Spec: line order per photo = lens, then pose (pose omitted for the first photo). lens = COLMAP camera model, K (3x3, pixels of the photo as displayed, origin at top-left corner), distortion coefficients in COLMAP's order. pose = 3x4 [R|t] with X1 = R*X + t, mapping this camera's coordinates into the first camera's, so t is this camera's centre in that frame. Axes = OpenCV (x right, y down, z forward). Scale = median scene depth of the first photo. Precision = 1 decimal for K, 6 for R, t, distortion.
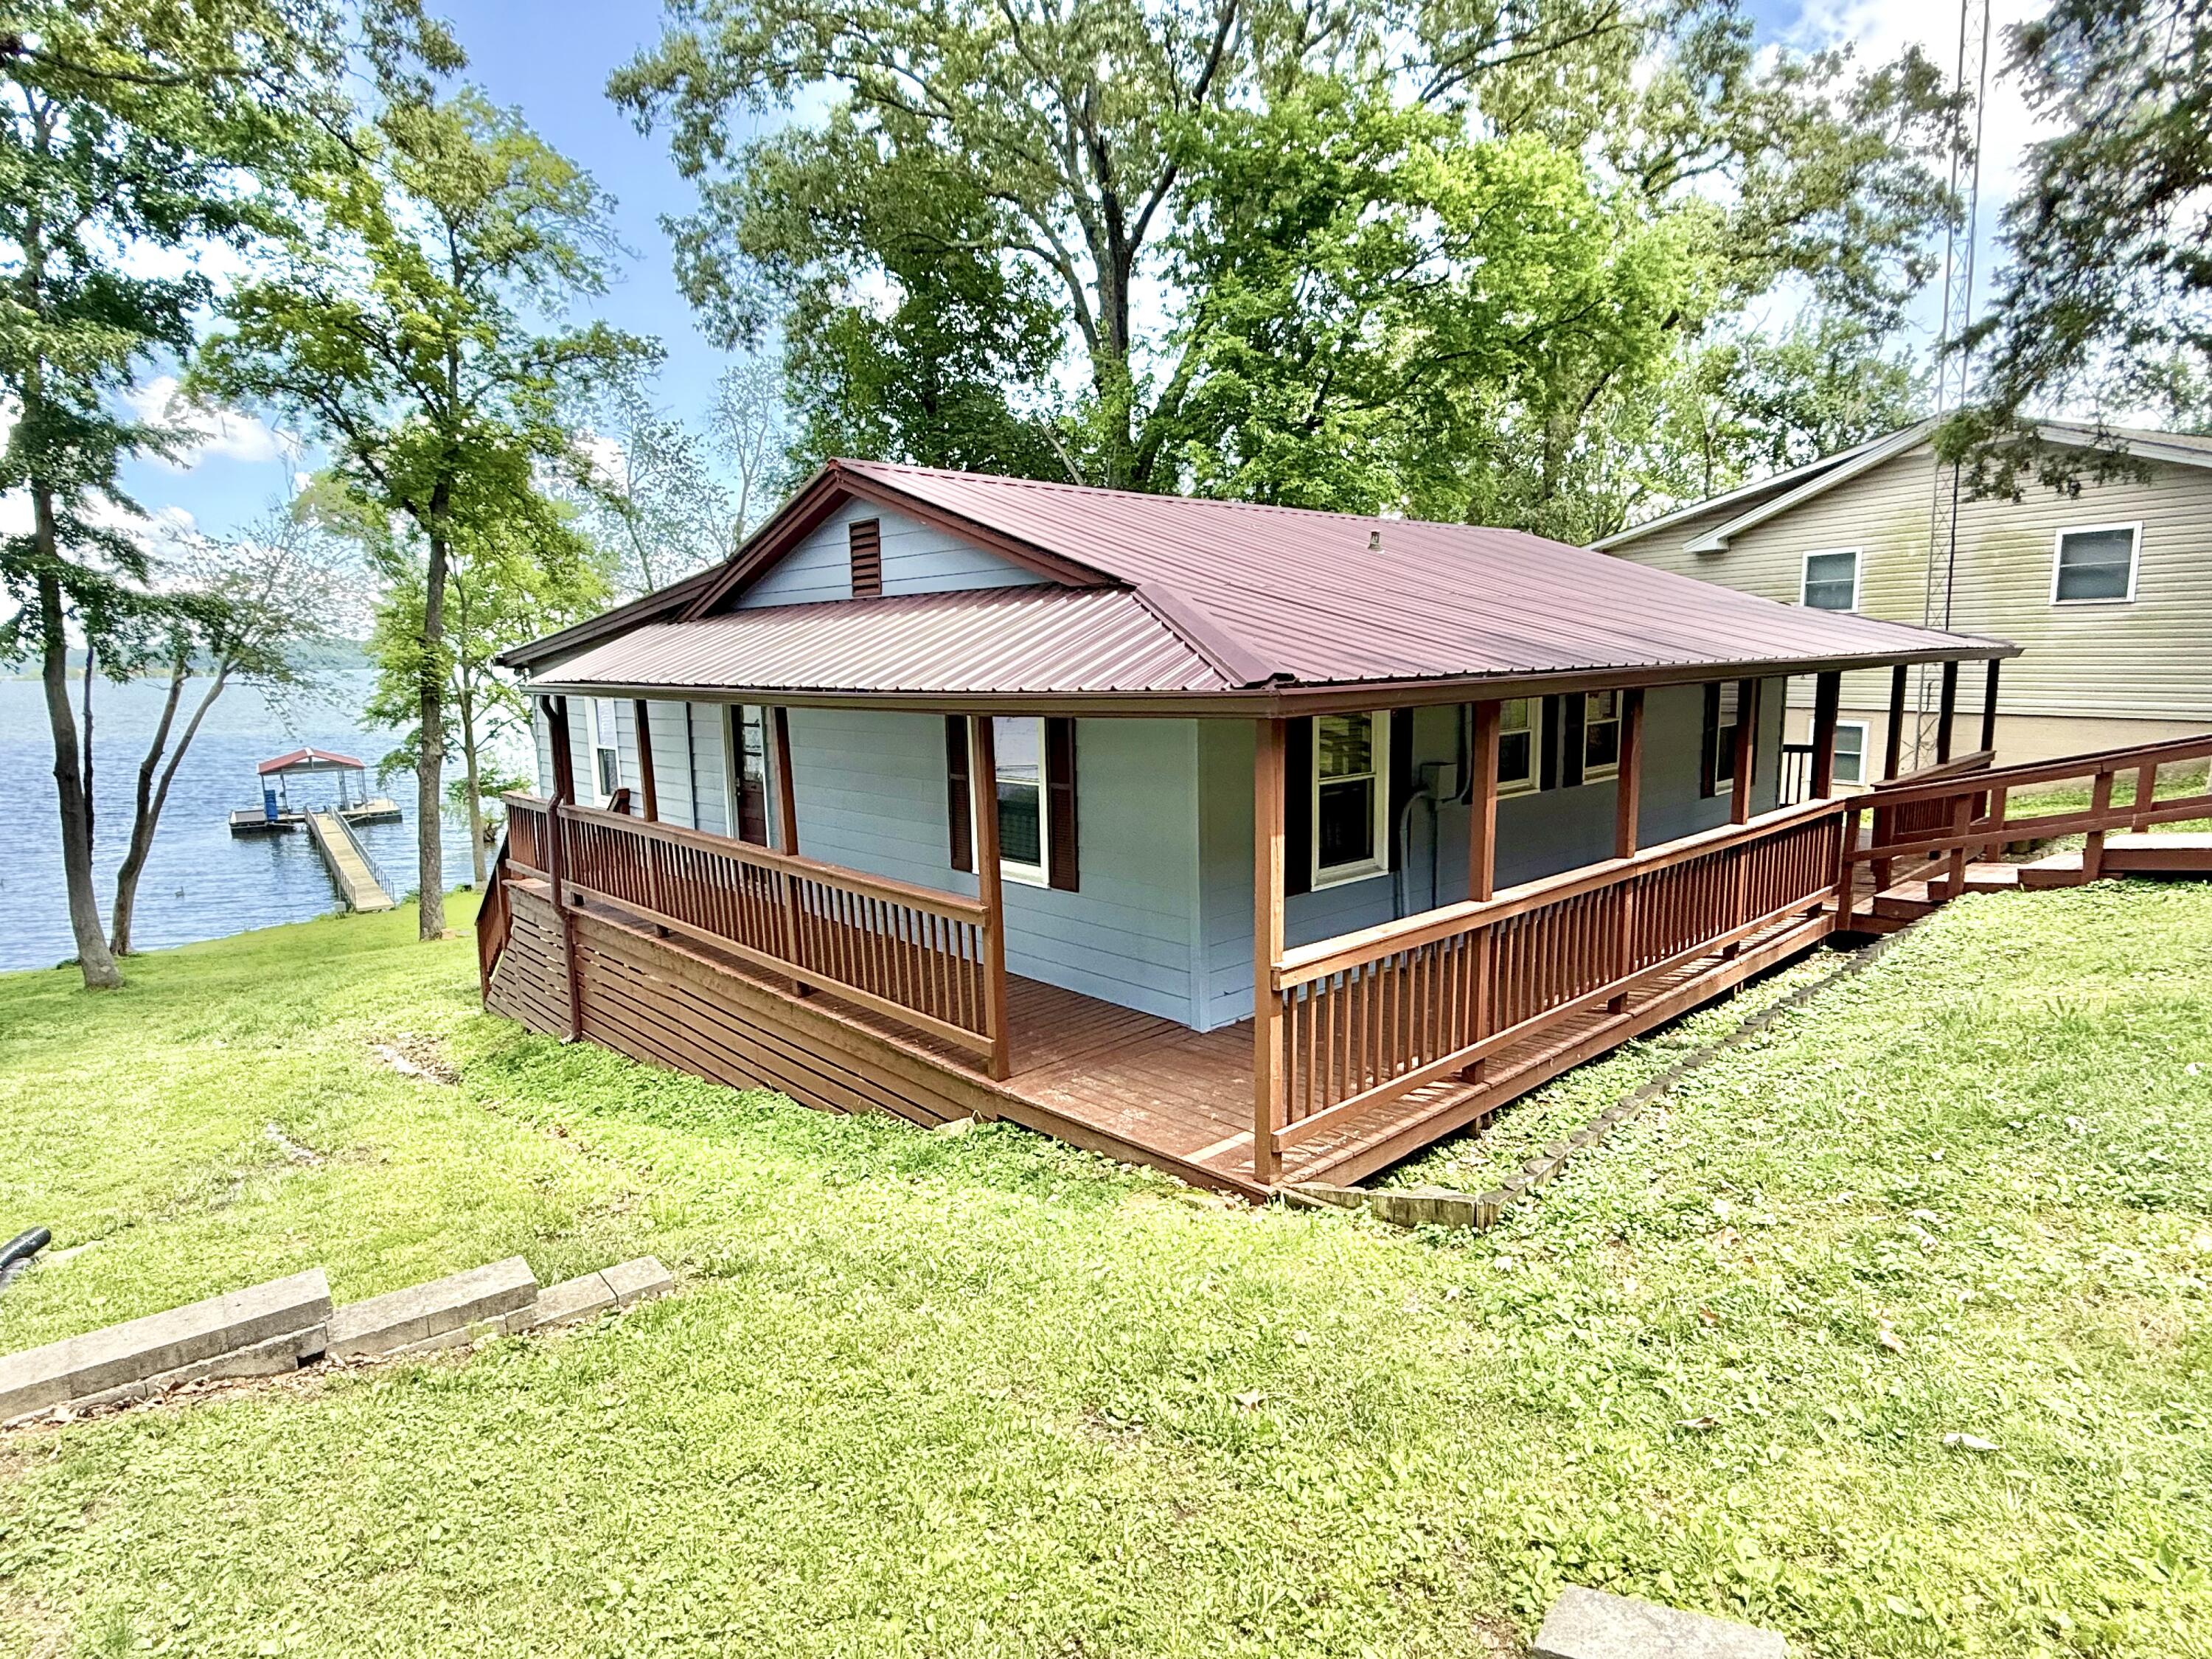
lens RADIAL K [[1156.5, 0, 1108.7], [0, 1156.5, 822.7], [0, 0, 1]] dist [-0.001628, -0.000183]
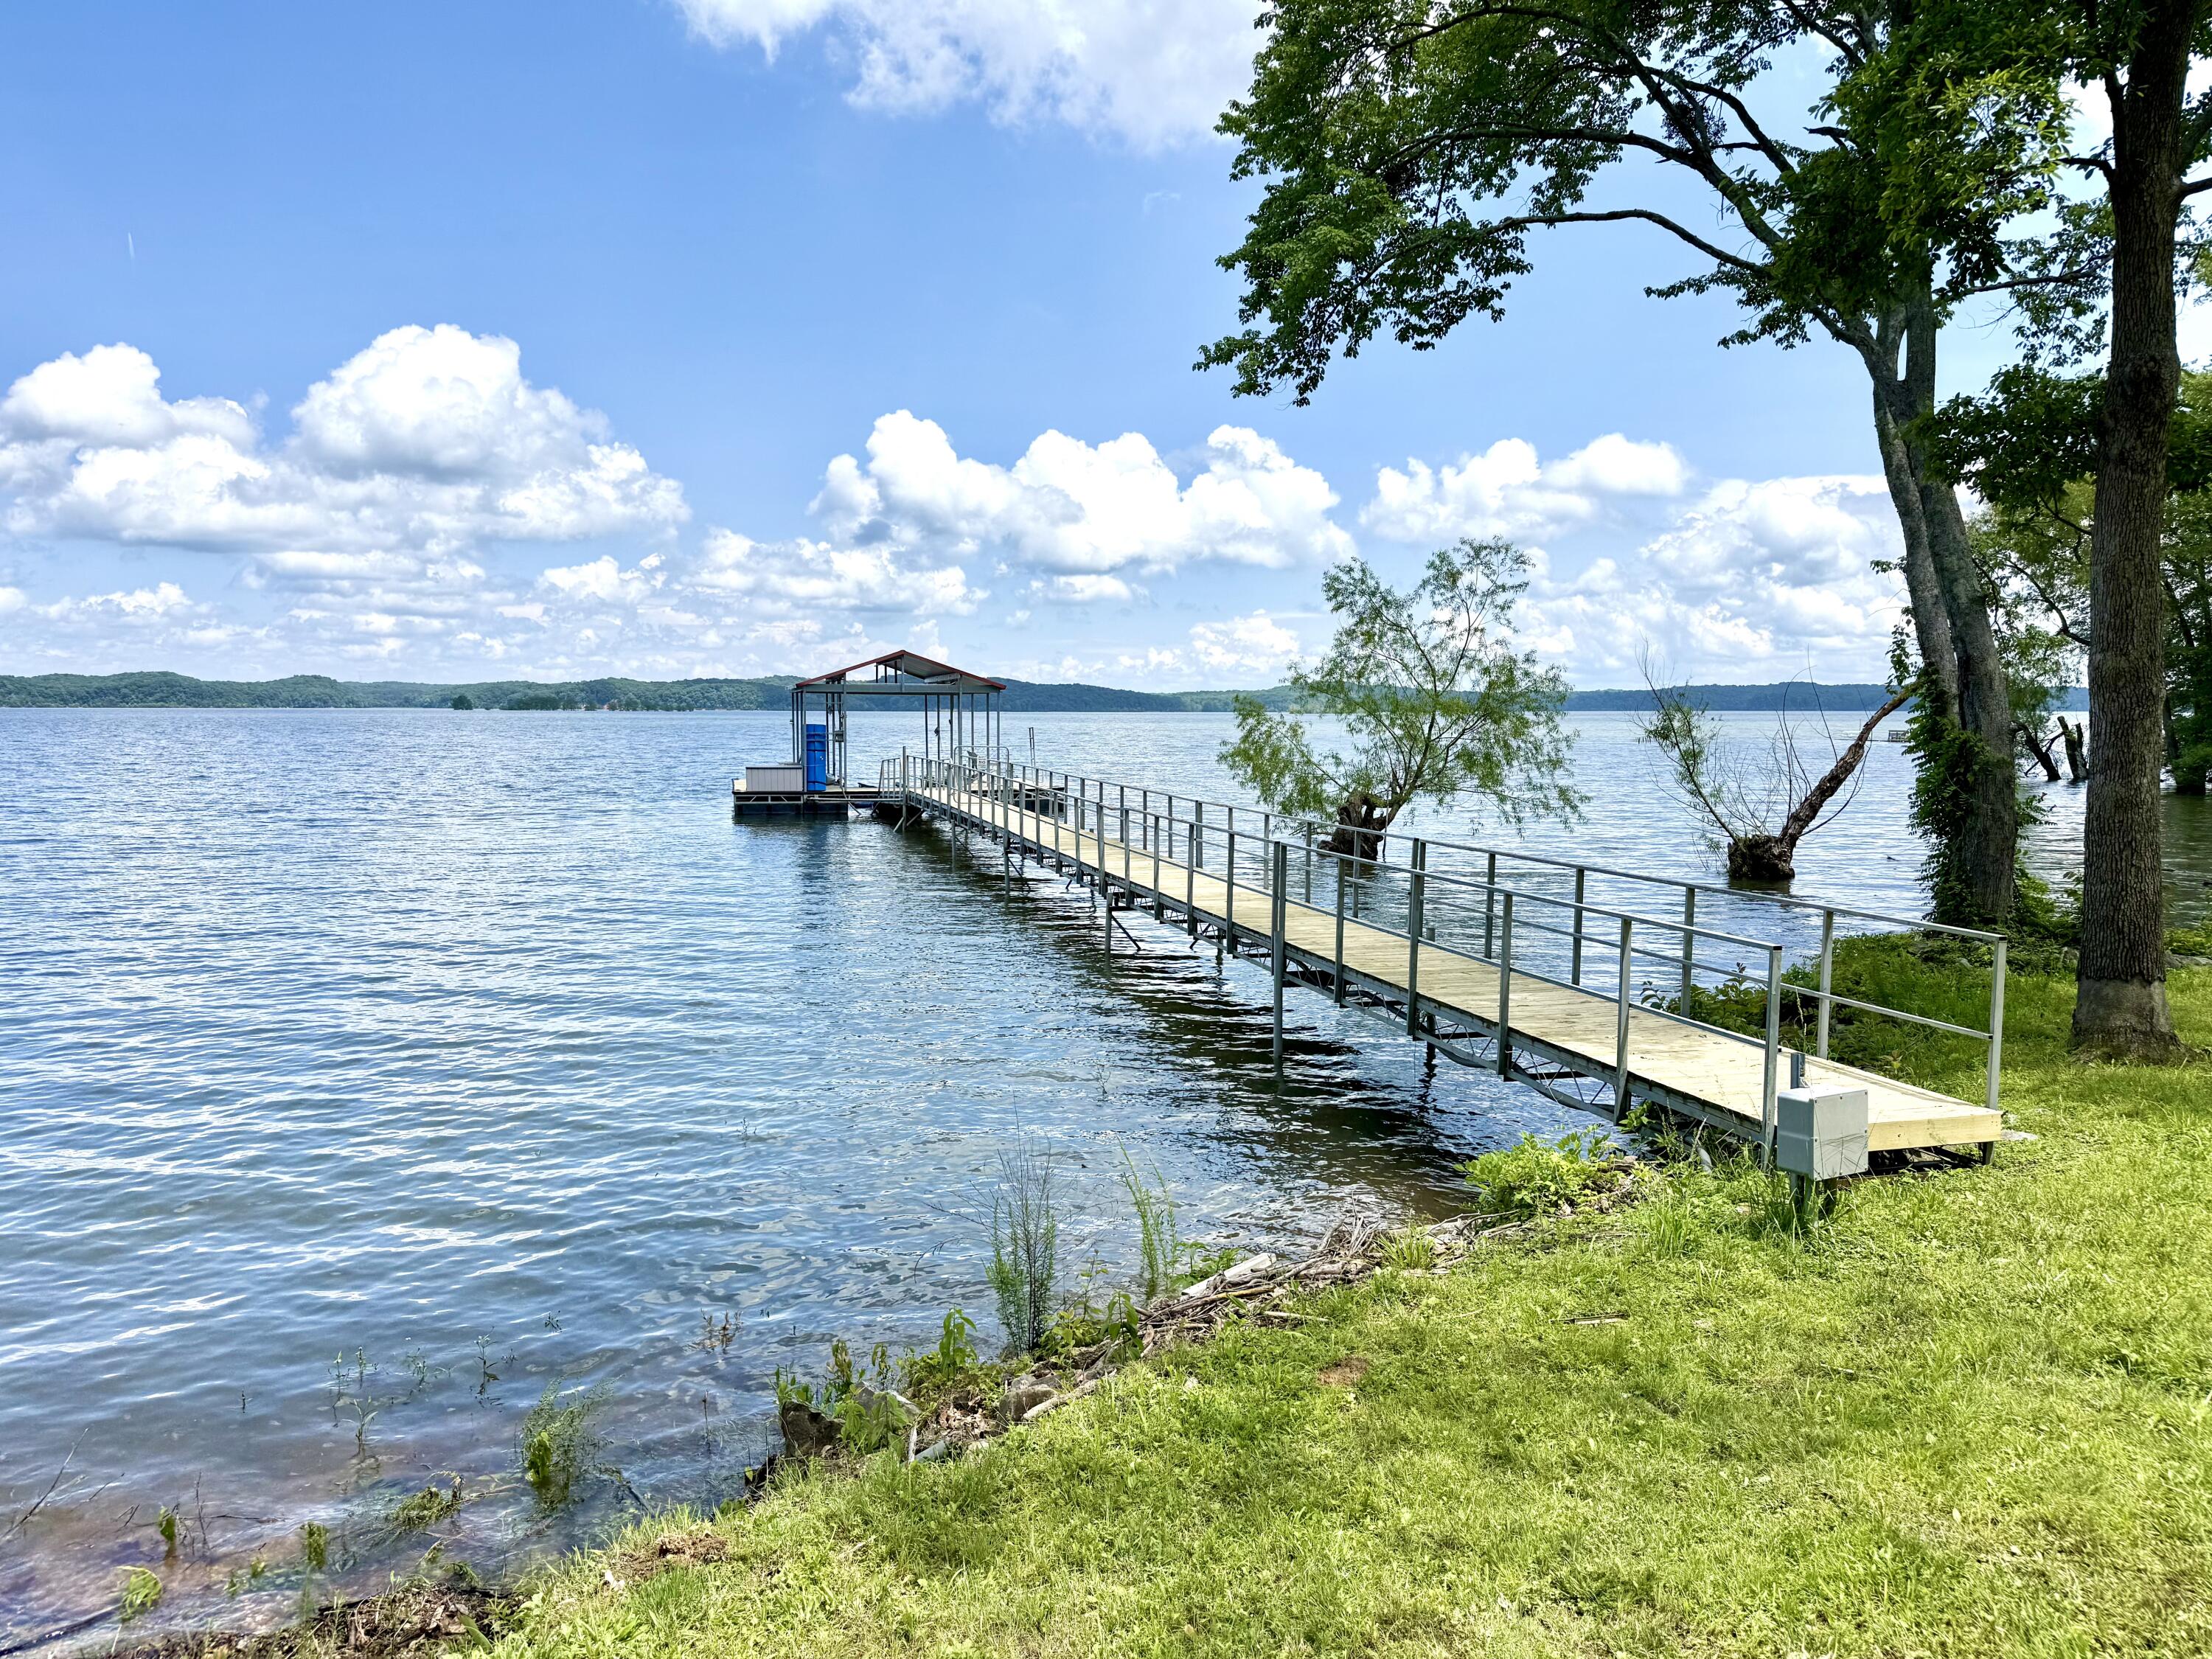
lens RADIAL K [[1572.9, 0, 1090.8], [0, 1572.9, 837.8], [0, 0, 1]] dist [0.038862, -0.002790]
pose [[0.921590, 0.053779, -0.384420, -0.383845], [-0.076311, 0.996131, -0.043588, 0.033092], [0.380589, 0.069506, 0.922129, 0.474286]]
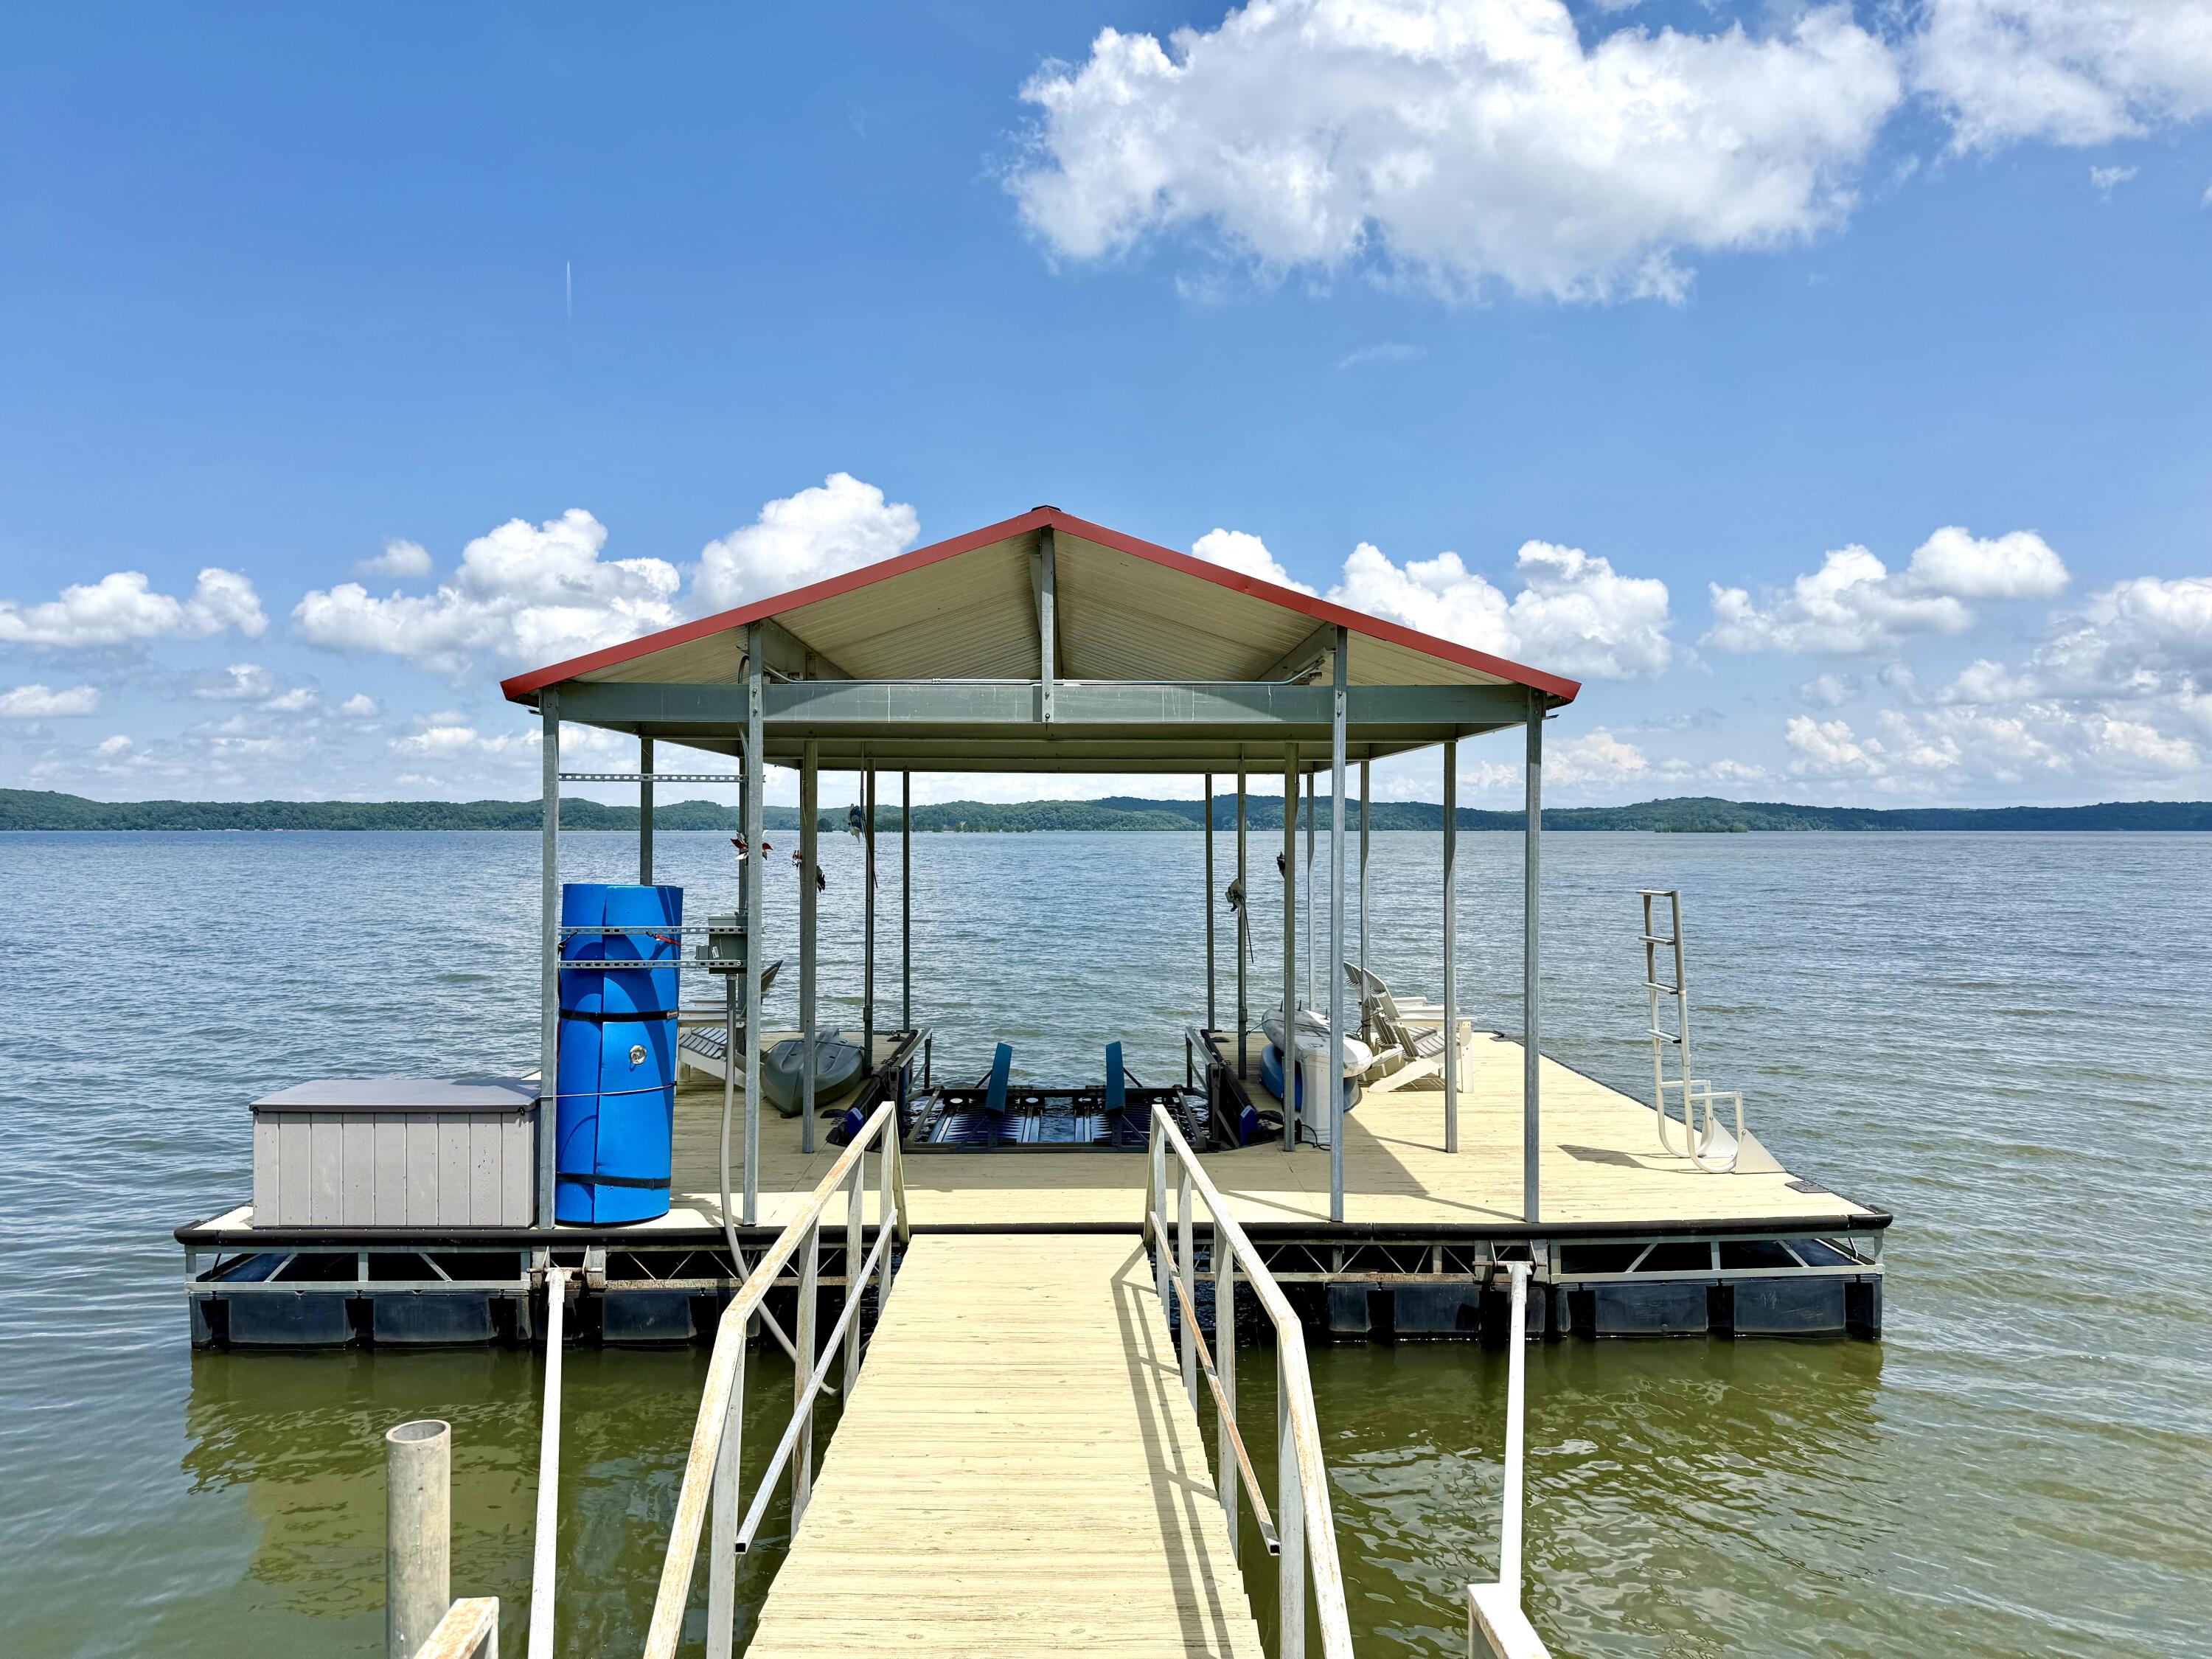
lens RADIAL K [[1572.9, 0, 1101.2], [0, 1572.9, 832.9], [0, 0, 1]] dist [0.038862, -0.002790]
pose [[0.820735, 0.021732, -0.570896, -0.610063], [-0.098341, 0.989735, -0.103702, -0.023098], [0.562782, 0.141255, 0.814447, 0.901021]]
